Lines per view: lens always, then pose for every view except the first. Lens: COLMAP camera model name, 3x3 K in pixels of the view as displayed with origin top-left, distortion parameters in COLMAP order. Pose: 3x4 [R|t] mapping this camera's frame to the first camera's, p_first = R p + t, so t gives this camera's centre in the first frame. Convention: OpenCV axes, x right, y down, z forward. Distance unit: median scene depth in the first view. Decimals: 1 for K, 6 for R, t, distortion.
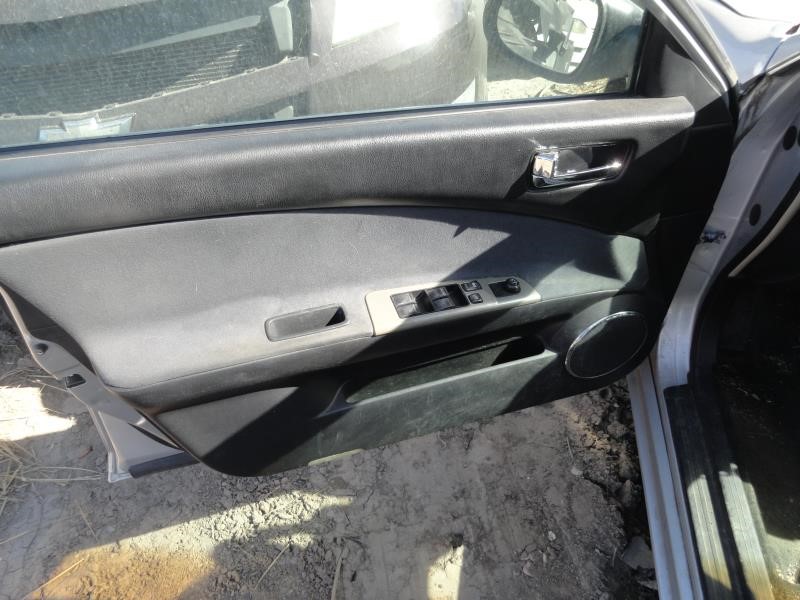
lens RADIAL K [[541.2, 0, 399.7], [0, 541.2, 299.7], [0, 0, 1]] dist [-0.022194, 0.008141]
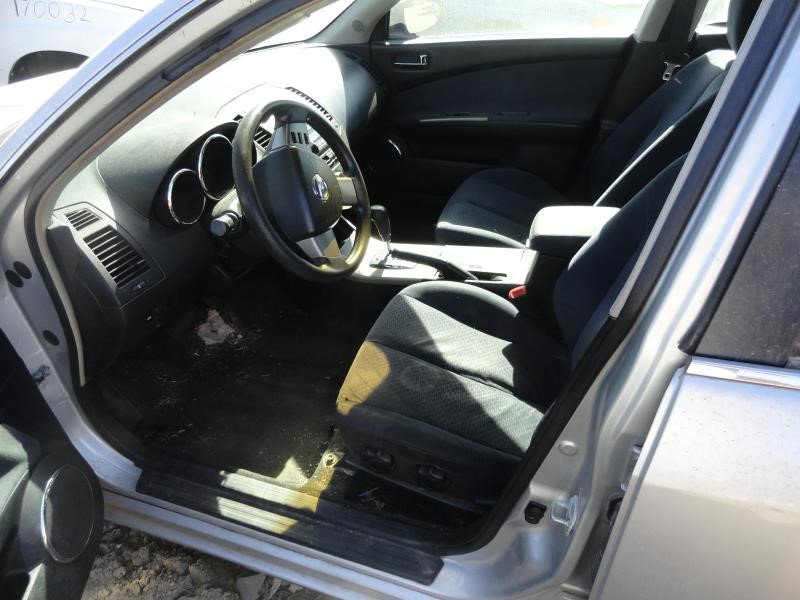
lens RADIAL K [[541.2, 0, 399.7], [0, 541.2, 299.7], [0, 0, 1]] dist [-0.022194, 0.008141]
pose [[0.150277, -0.552322, 0.819974, -0.107140], [0.712985, 0.635110, 0.297132, -0.019637], [-0.684887, 0.539977, 0.489240, -0.098381]]
